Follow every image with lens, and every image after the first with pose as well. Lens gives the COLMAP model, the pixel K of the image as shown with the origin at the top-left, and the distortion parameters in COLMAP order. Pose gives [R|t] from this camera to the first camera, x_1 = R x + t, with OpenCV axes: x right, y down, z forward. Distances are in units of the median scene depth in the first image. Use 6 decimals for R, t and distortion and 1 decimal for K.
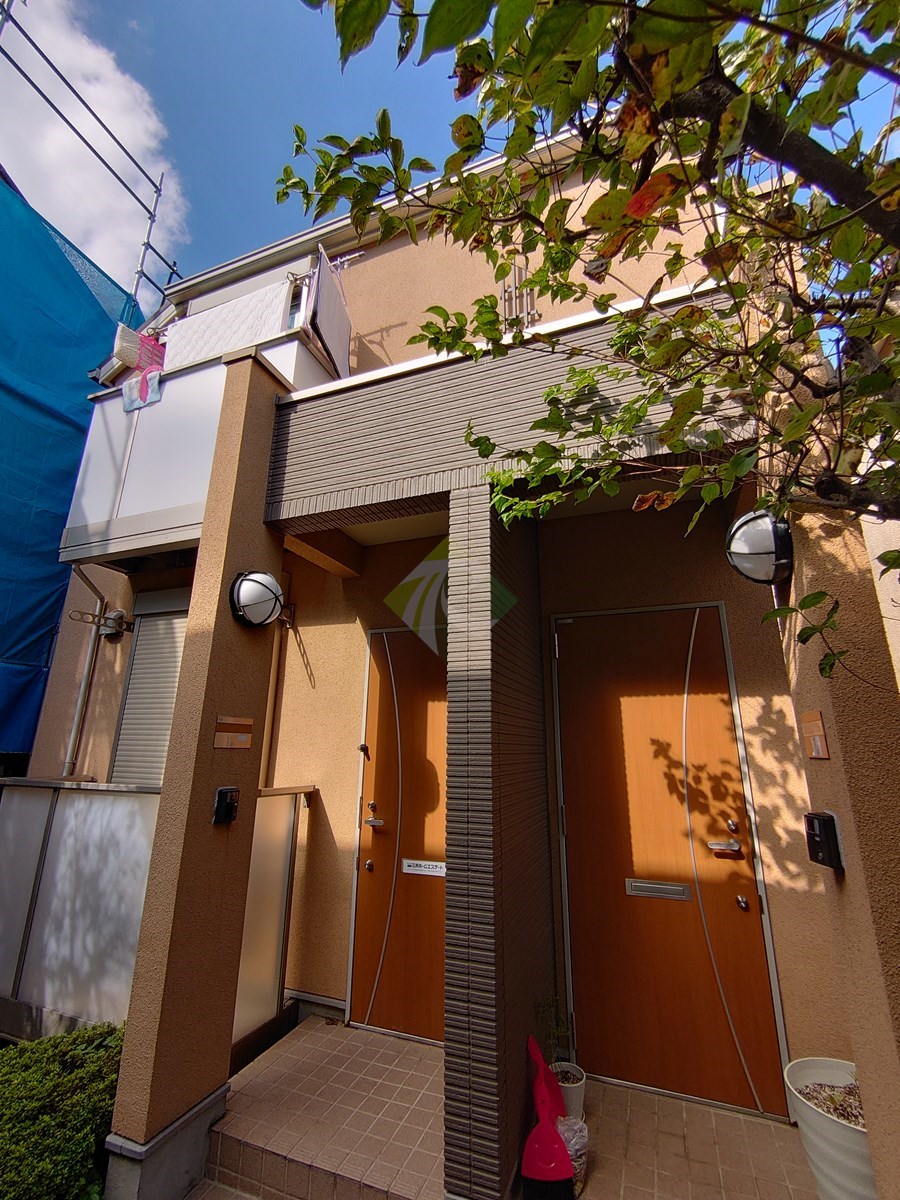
lens RADIAL K [[533.4, 0, 450.5], [0, 533.4, 604.8], [0, 0, 1]] dist [0.009791, -0.002229]
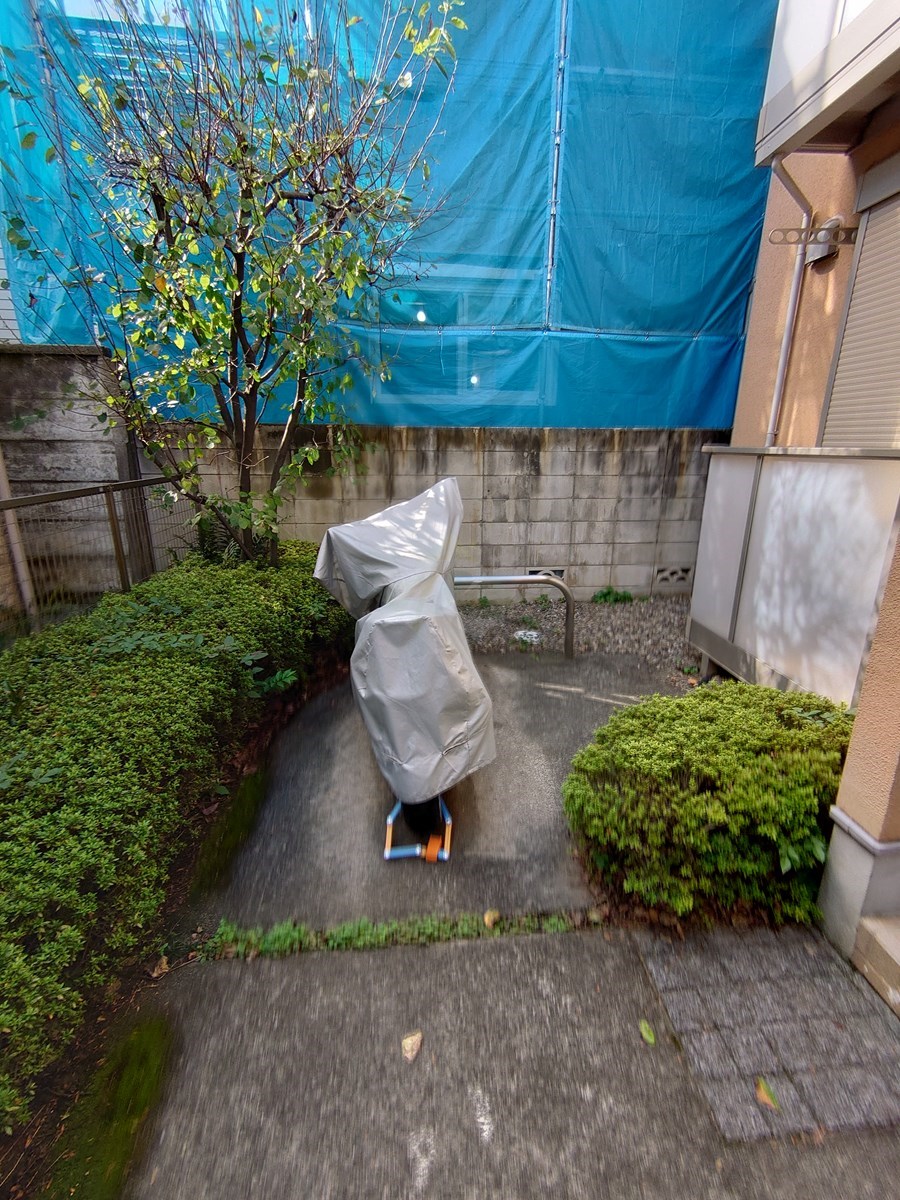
lens RADIAL K [[533.4, 0, 452.0], [0, 533.4, 605.4], [0, 0, 1]] dist [0.009791, -0.002229]
pose [[0.445798, 0.244535, -0.861085, -0.142068], [0.245107, 0.891850, 0.380167, 0.109011], [0.860922, -0.380535, 0.337647, 0.167453]]
